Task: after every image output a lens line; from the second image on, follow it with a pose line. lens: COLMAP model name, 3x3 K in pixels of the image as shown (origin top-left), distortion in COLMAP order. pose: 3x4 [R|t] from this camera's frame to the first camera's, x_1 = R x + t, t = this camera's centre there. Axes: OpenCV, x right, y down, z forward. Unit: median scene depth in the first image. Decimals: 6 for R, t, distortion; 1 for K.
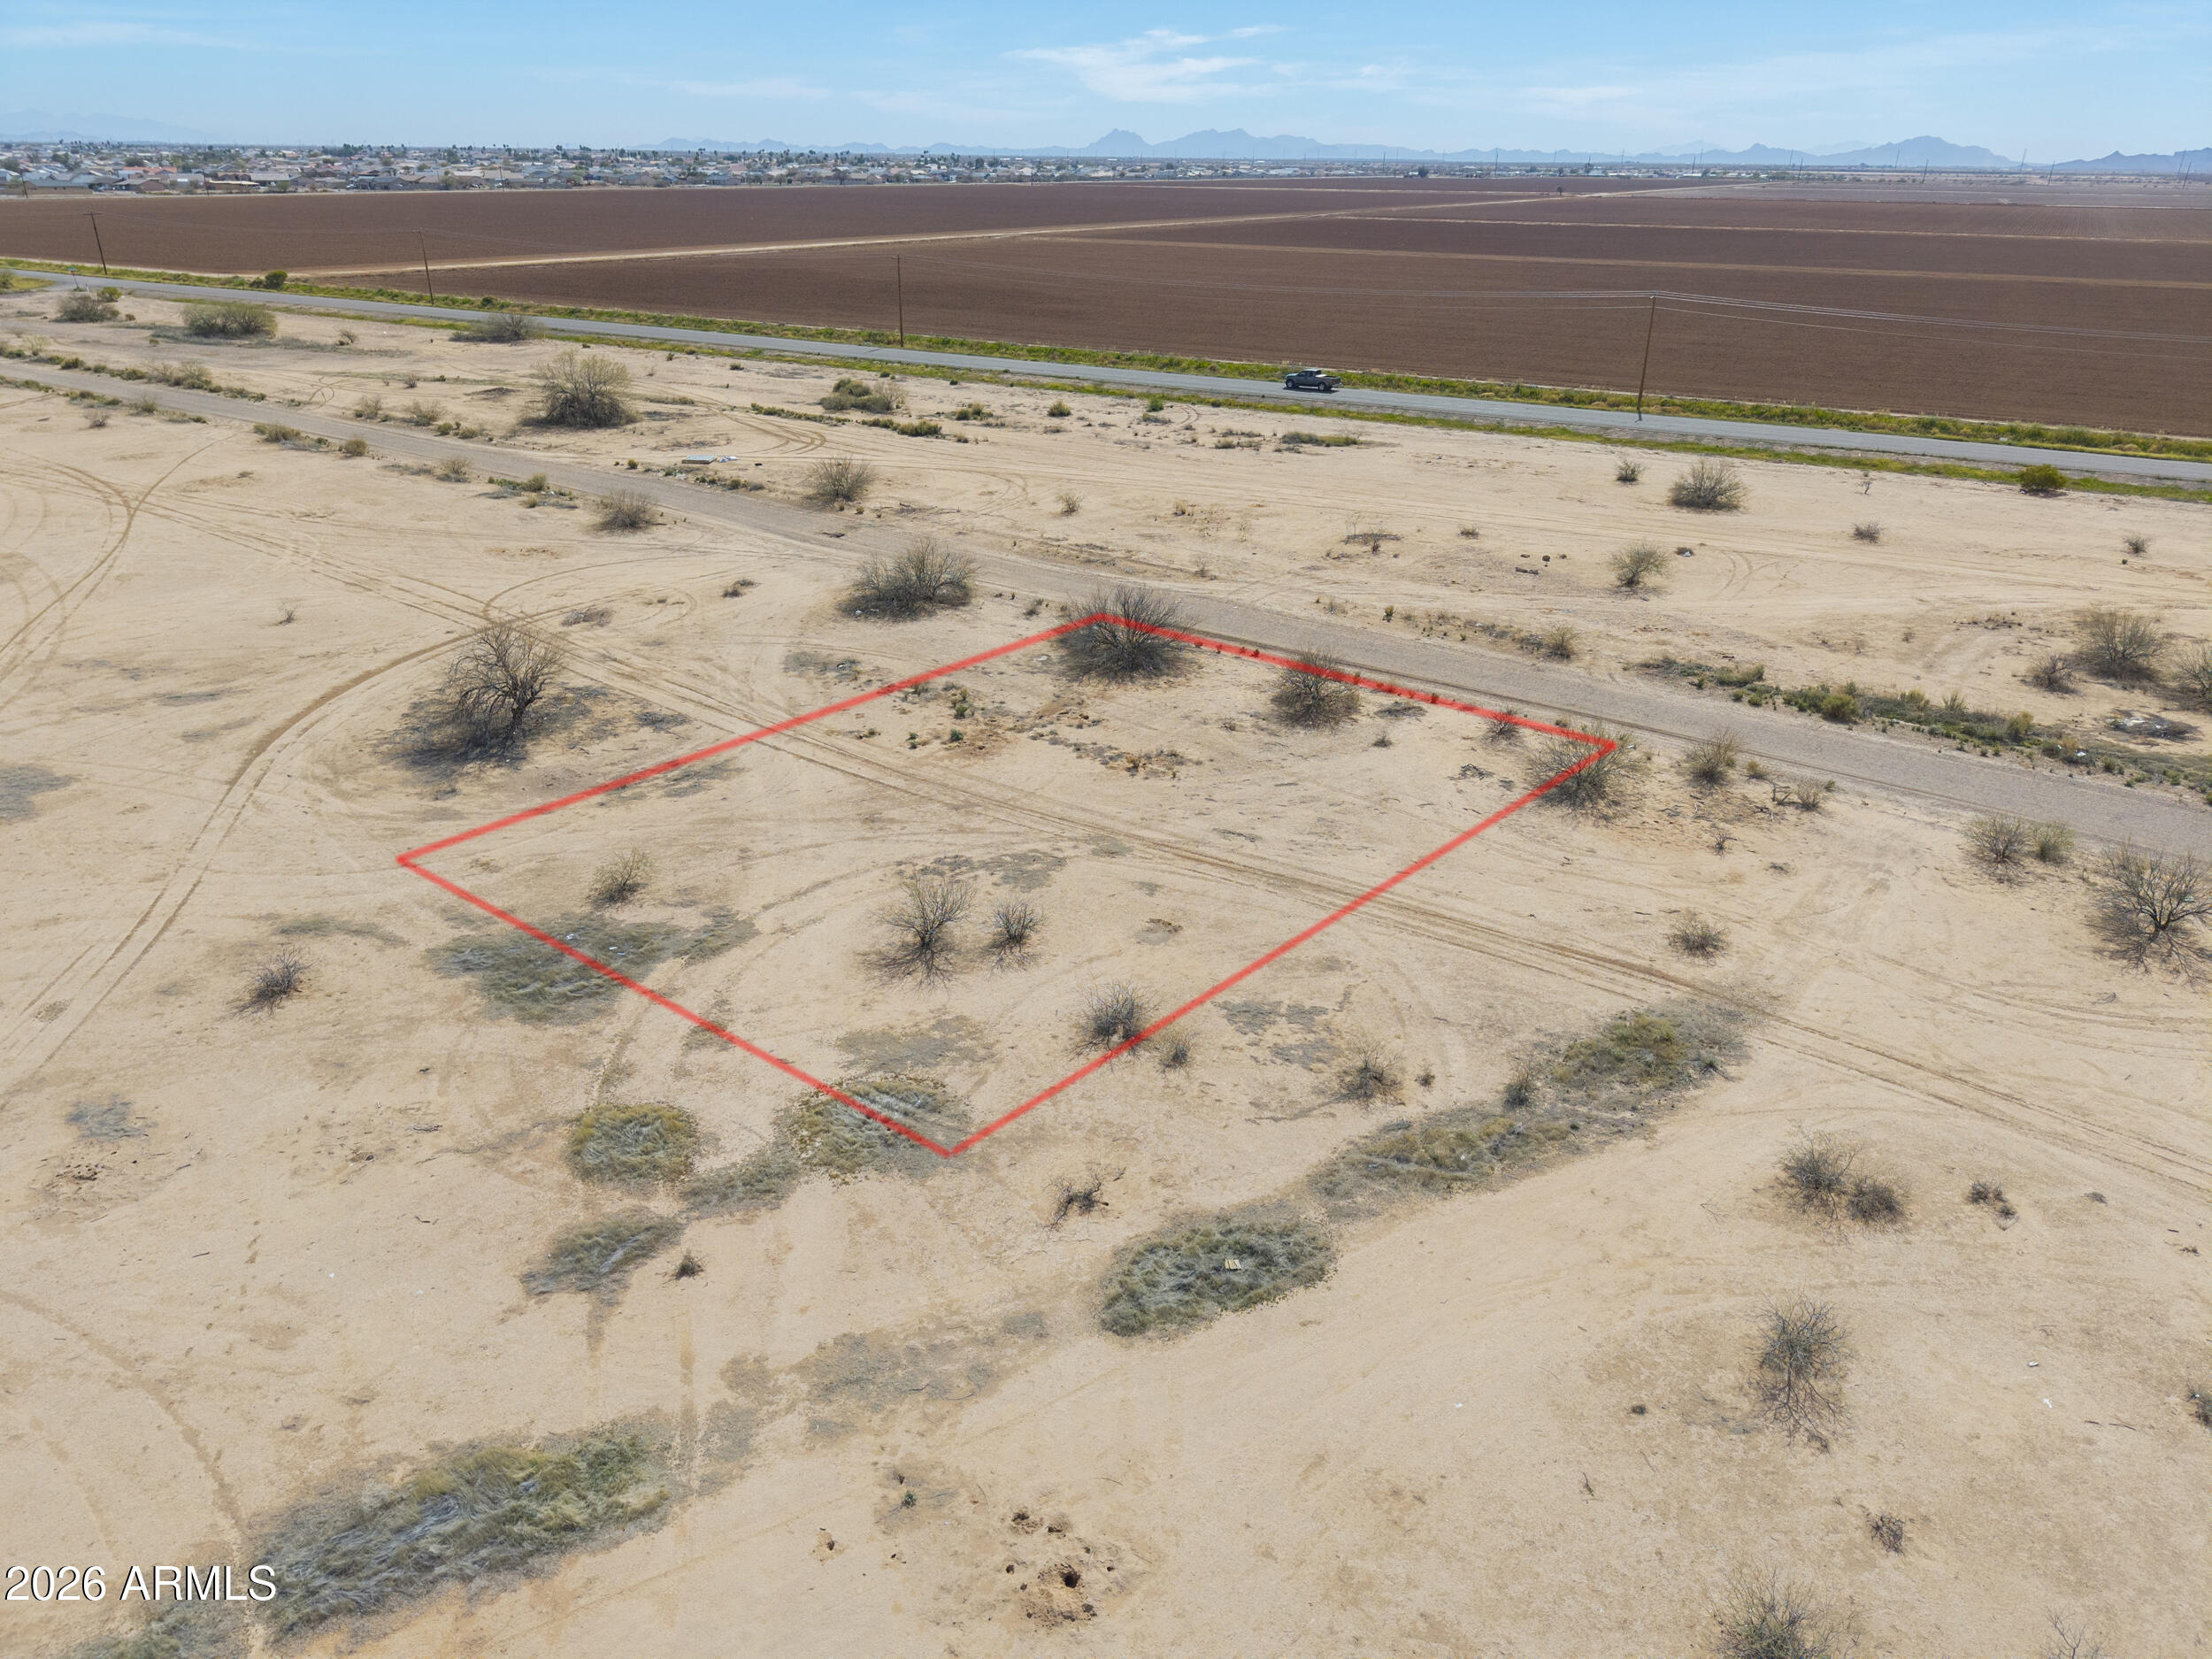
lens RADIAL K [[1482.1, 0, 1108.0], [0, 1482.1, 835.5], [0, 0, 1]] dist [0.023616, -0.020815]
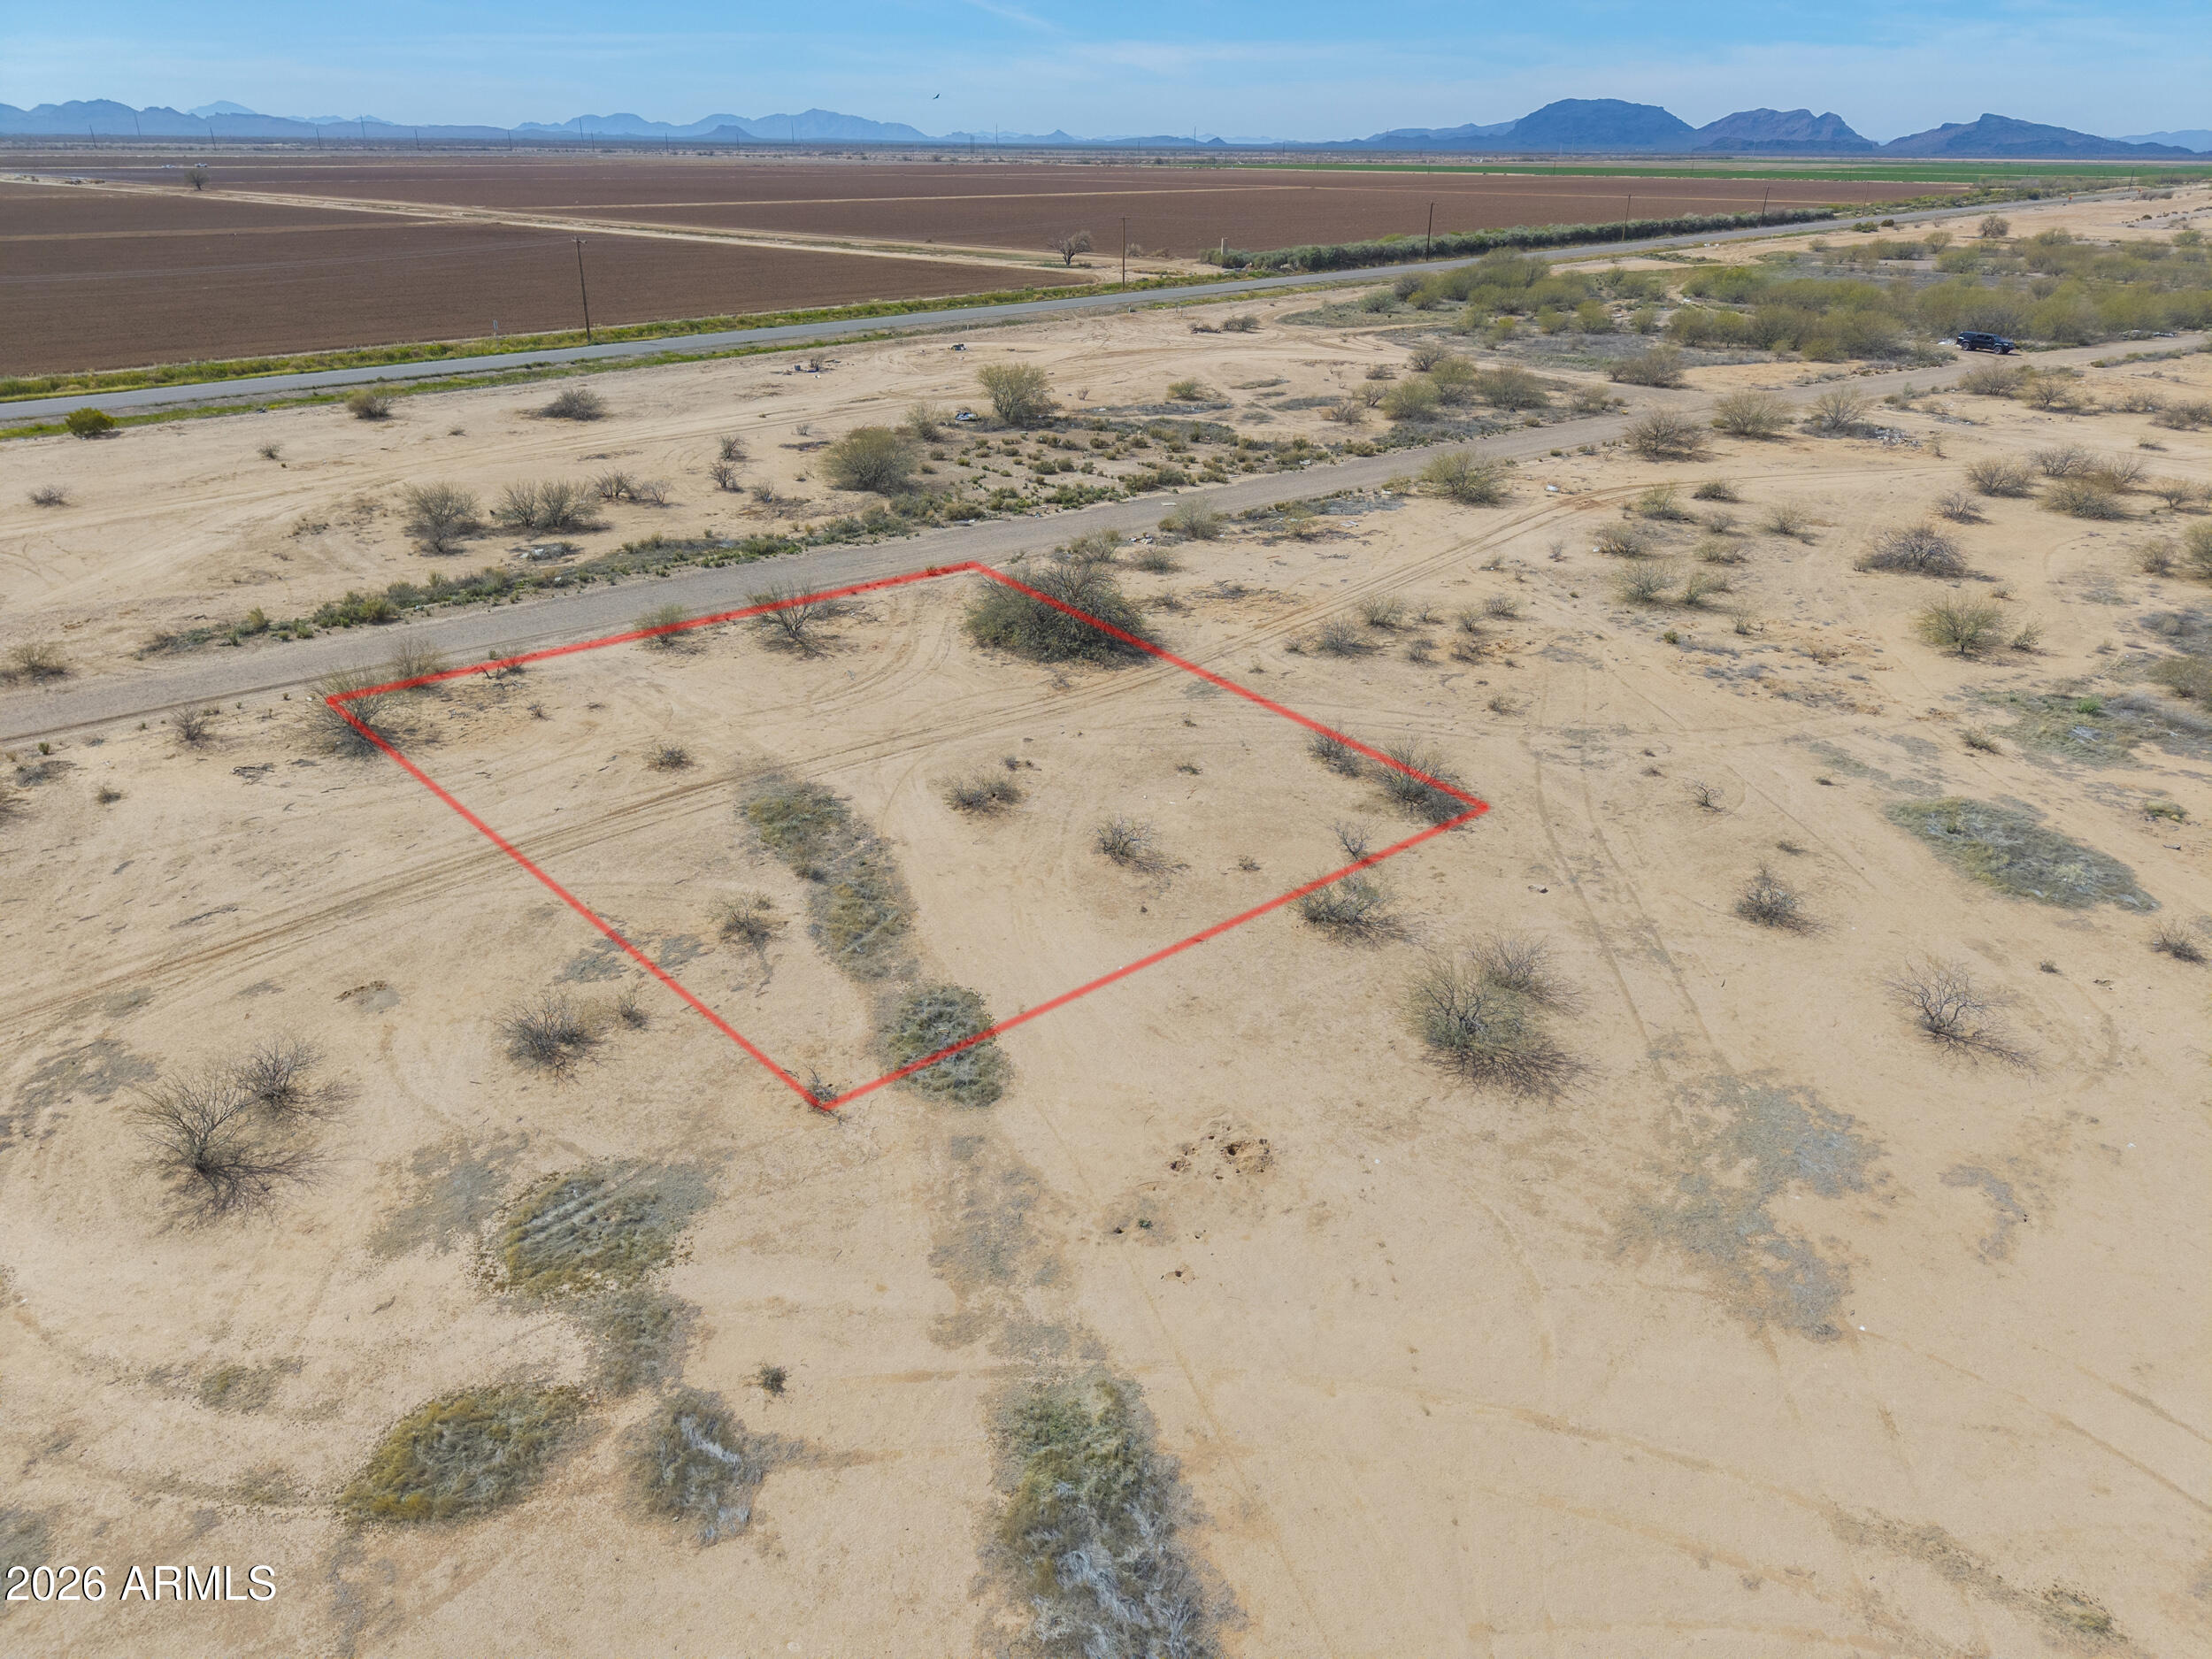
lens RADIAL K [[1482.1, 0, 1119.6], [0, 1482.1, 815.4], [0, 0, 1]] dist [0.023616, -0.020815]
pose [[0.177417, -0.414656, 0.892515, -0.281186], [0.403341, 0.857874, 0.318385, -0.056344], [-0.897686, 0.303501, 0.319450, 0.146882]]
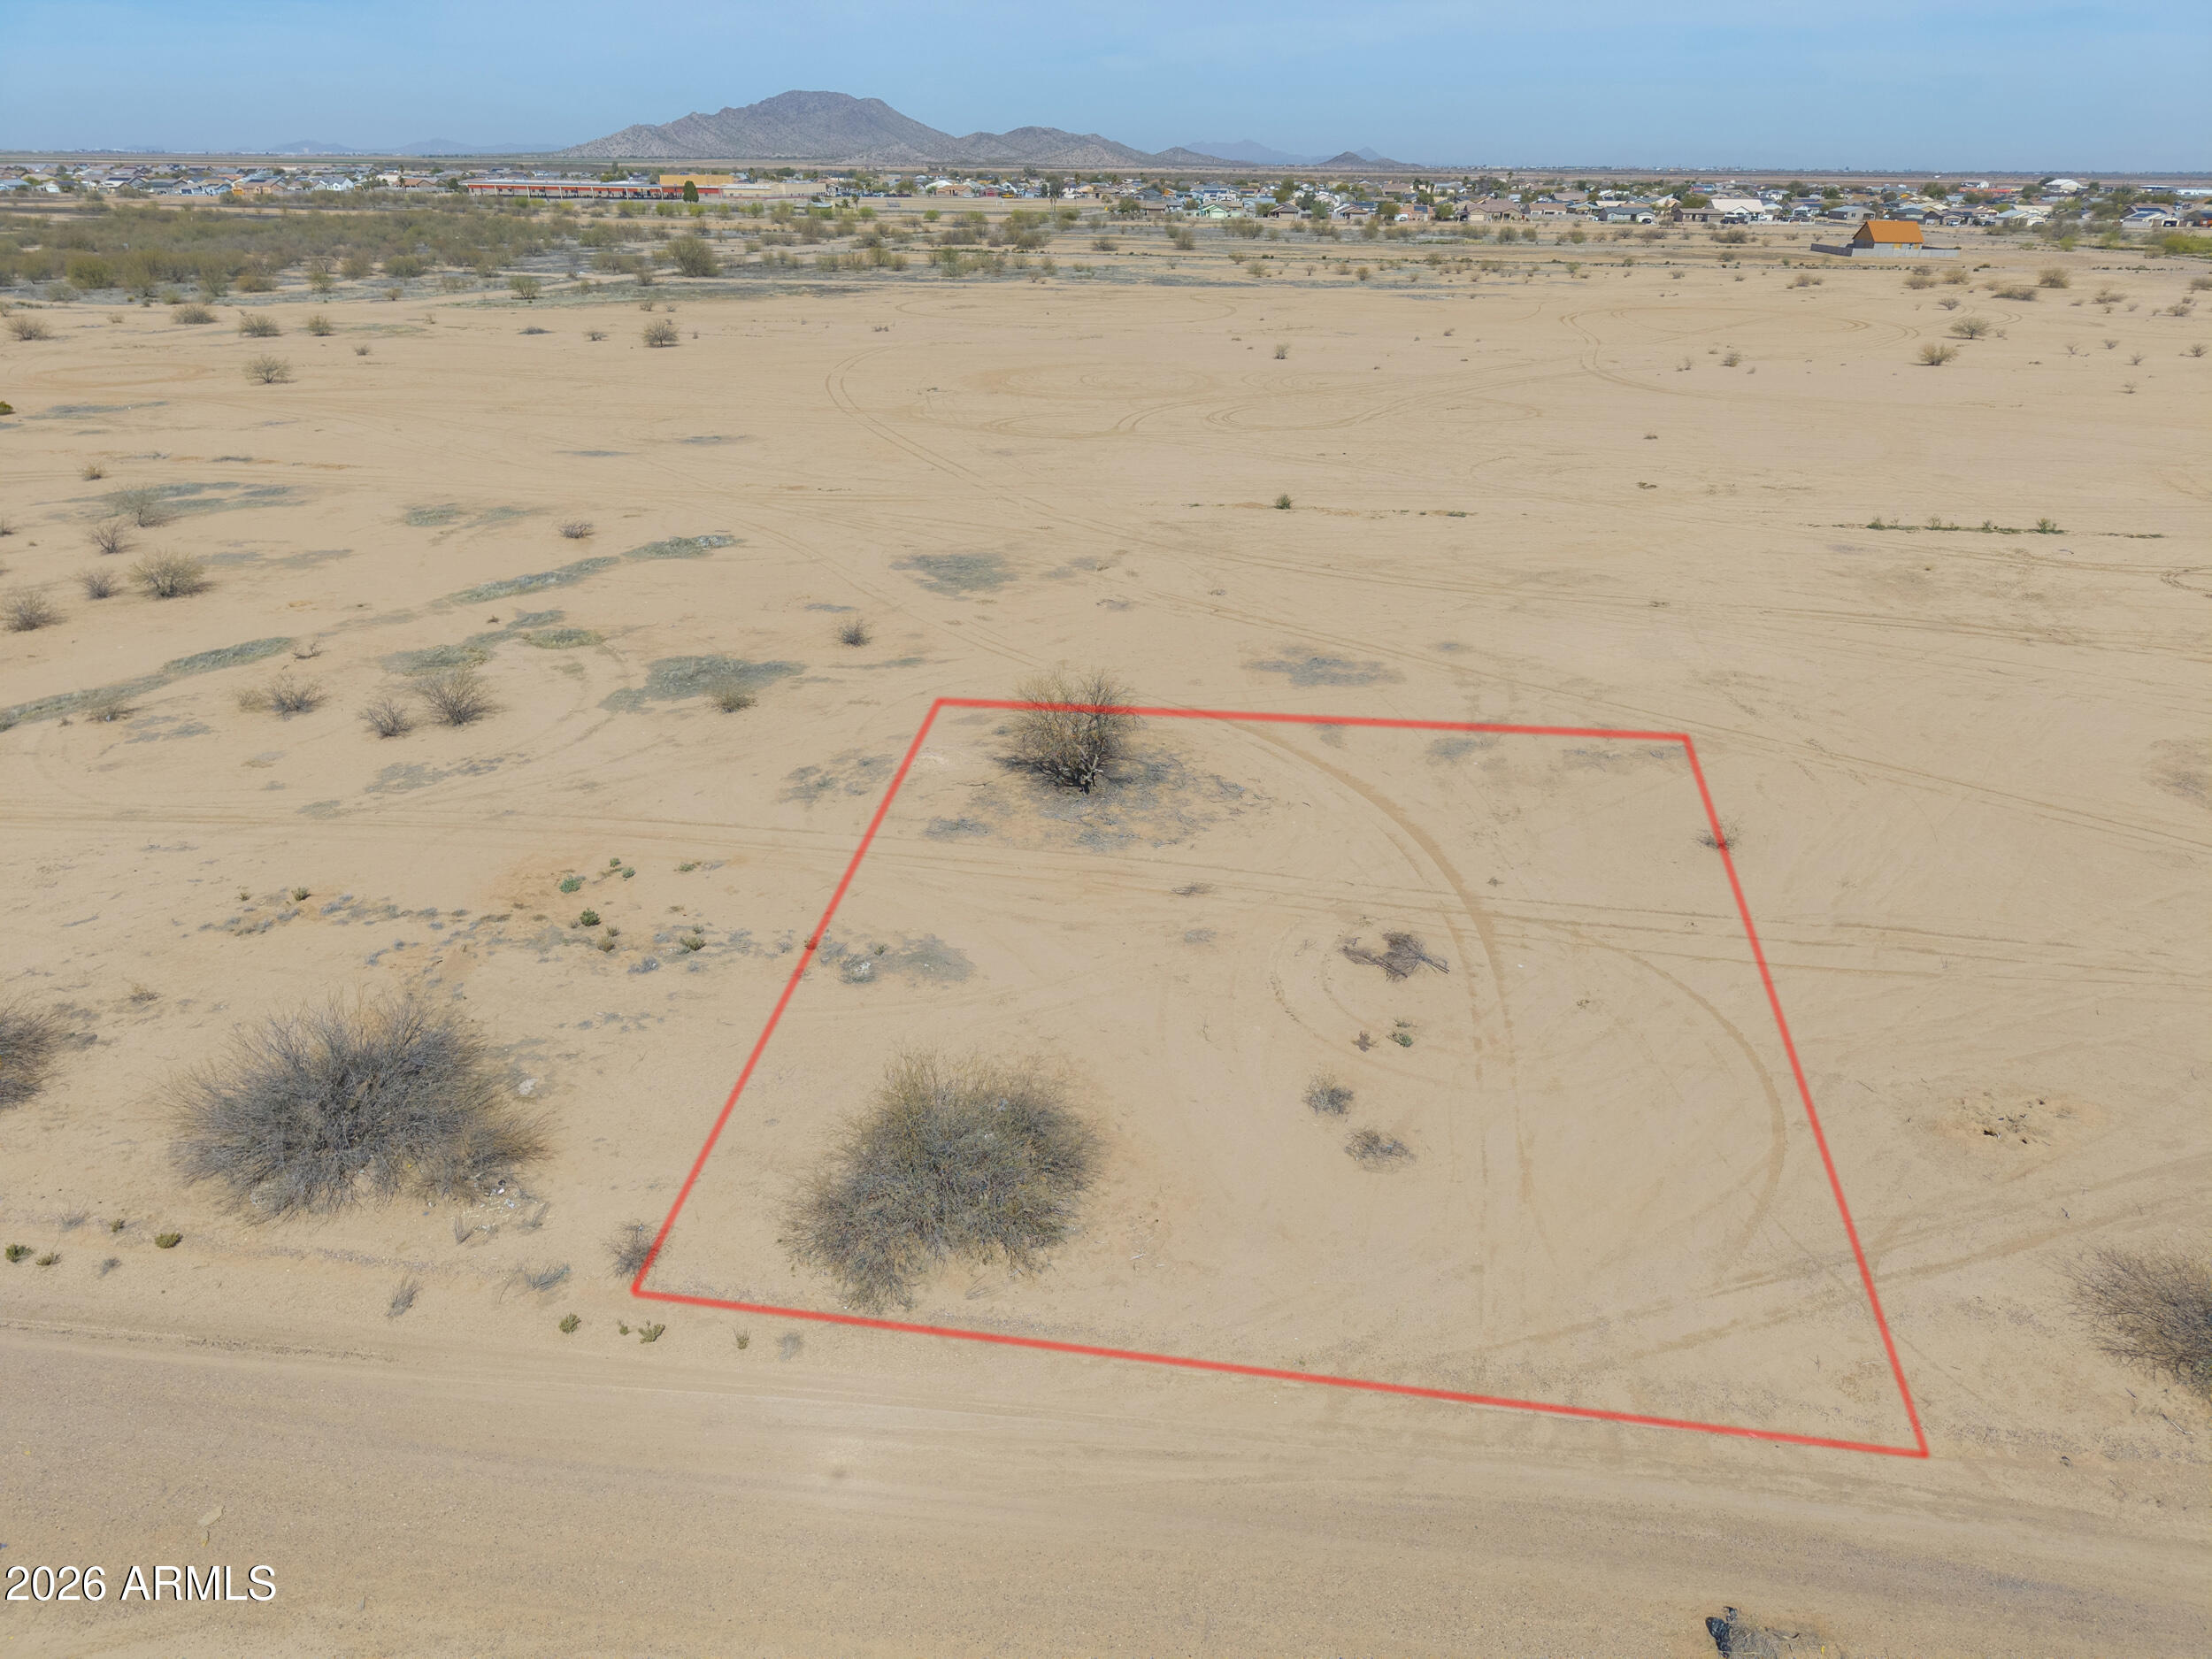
lens RADIAL K [[1482.1, 0, 1105.7], [0, 1482.1, 824.3], [0, 0, 1]] dist [0.023616, -0.020815]
pose [[-0.871314, 0.181206, -0.456043, 0.000057], [-0.222453, 0.682503, 0.696207, -0.423558], [0.437408, 0.708063, -0.554365, 0.941721]]
